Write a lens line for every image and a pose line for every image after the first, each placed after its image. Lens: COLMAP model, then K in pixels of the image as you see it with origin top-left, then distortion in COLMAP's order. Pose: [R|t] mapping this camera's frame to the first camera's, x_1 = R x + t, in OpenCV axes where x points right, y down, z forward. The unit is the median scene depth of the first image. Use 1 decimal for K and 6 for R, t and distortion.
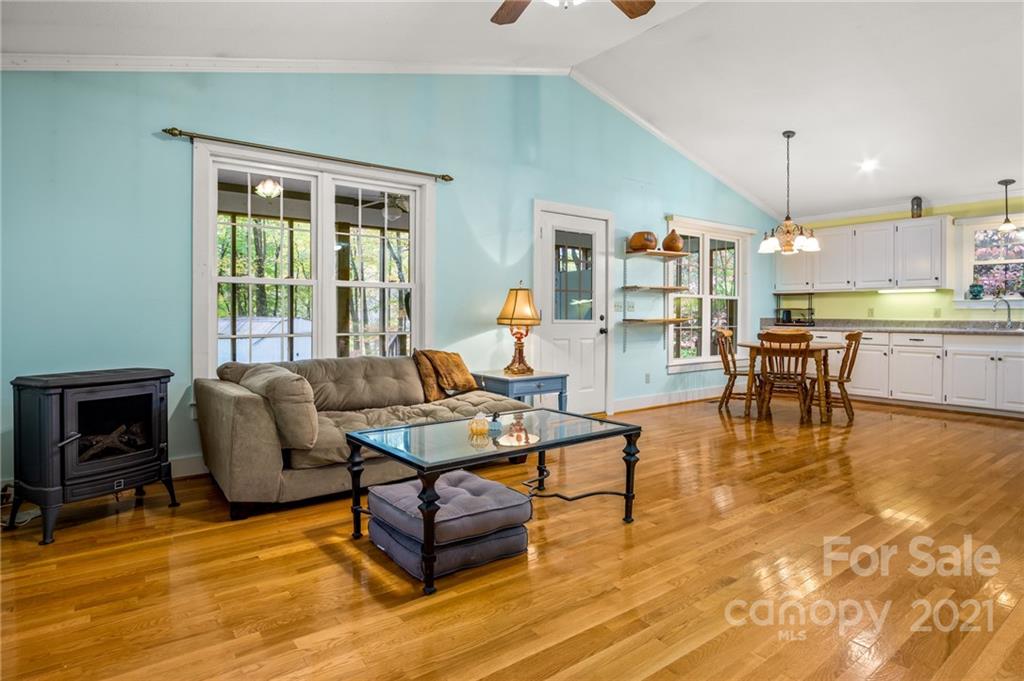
lens RADIAL K [[556.3, 0, 509.7], [0, 556.3, 321.3], [0, 0, 1]] dist [-0.024457, 0.001703]
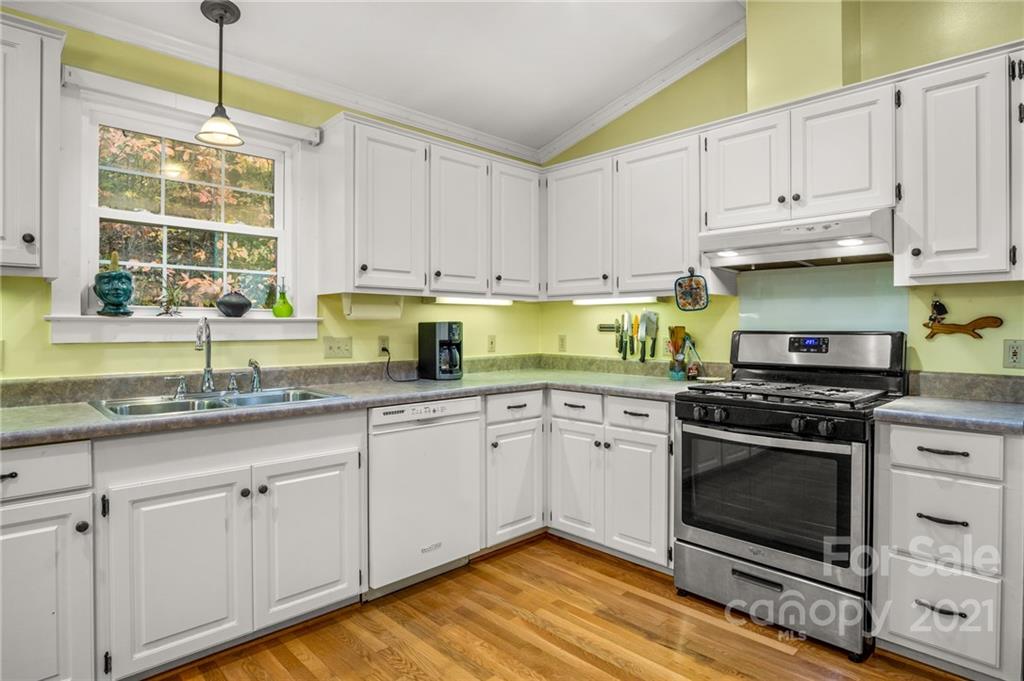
lens RADIAL K [[556.4, 0, 507.9], [0, 556.4, 327.9], [0, 0, 1]] dist [-0.024704, 0.000610]
pose [[-0.127570, -0.002391, 0.991827, 0.472077], [0.012574, 0.999913, 0.004028, -0.030467], [-0.991750, 0.012985, -0.127528, 0.797506]]
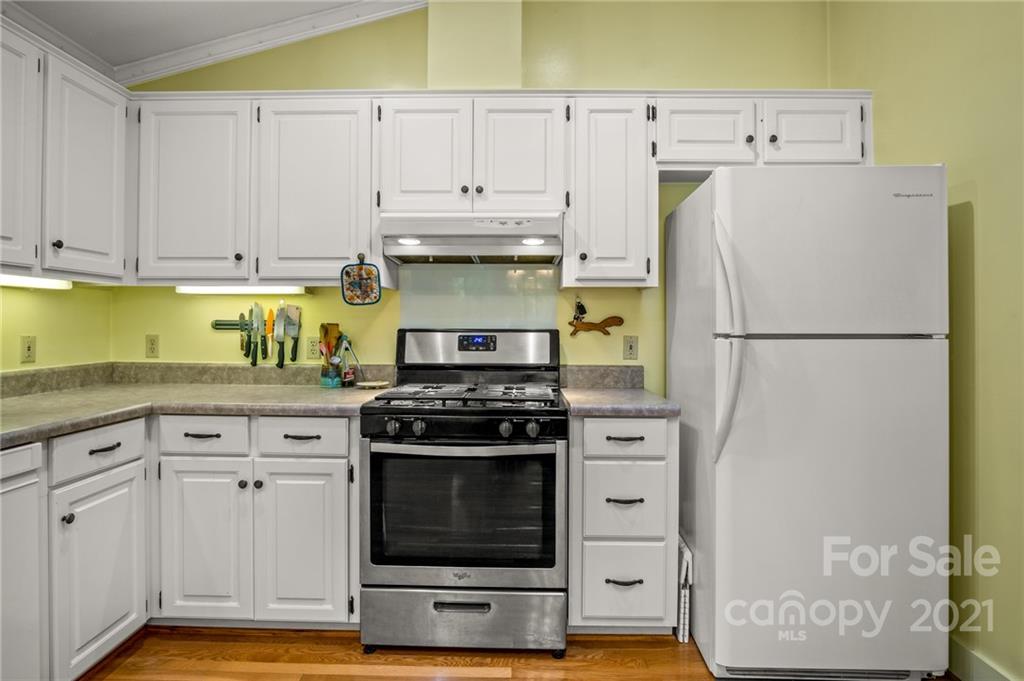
lens RADIAL K [[556.3, 0, 509.7], [0, 556.3, 321.3], [0, 0, 1]] dist [-0.024457, 0.001703]
pose [[-0.791158, 0.000082, 0.611612, 0.585109], [0.003328, 0.999986, 0.004172, -0.030794], [-0.611603, 0.005336, -0.791147, 0.830168]]
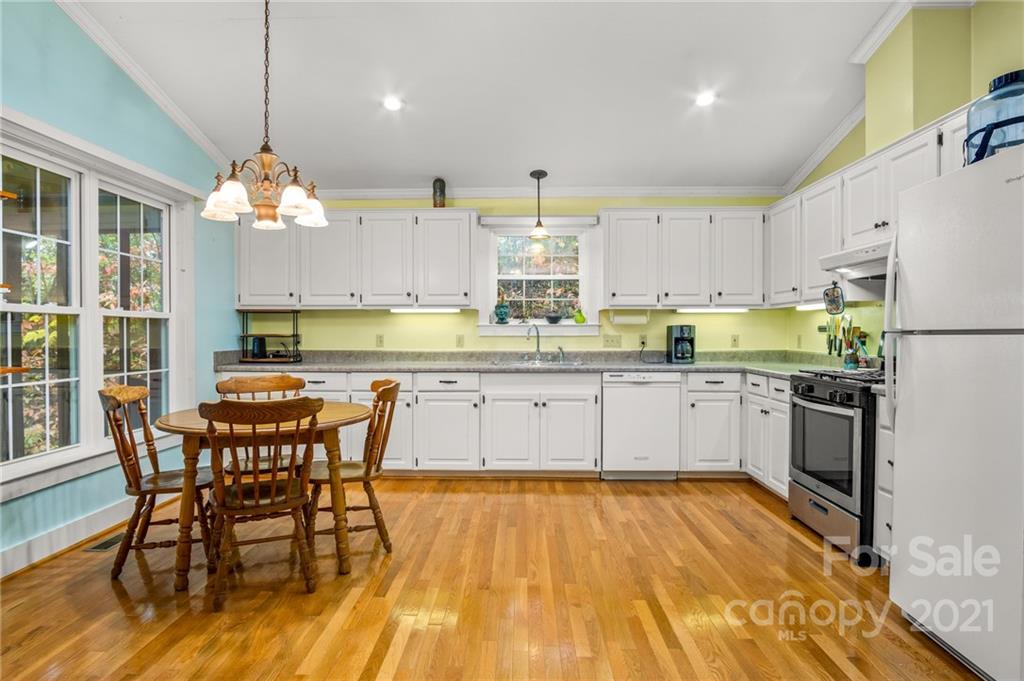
lens RADIAL K [[552.6, 0, 507.4], [0, 552.6, 339.5], [0, 0, 1]] dist [-0.026454, 0.000217]
pose [[0.619830, -0.011674, 0.784649, 0.243436], [0.012297, 0.999911, 0.005163, -0.021833], [-0.784640, 0.006448, 0.619918, 0.510244]]
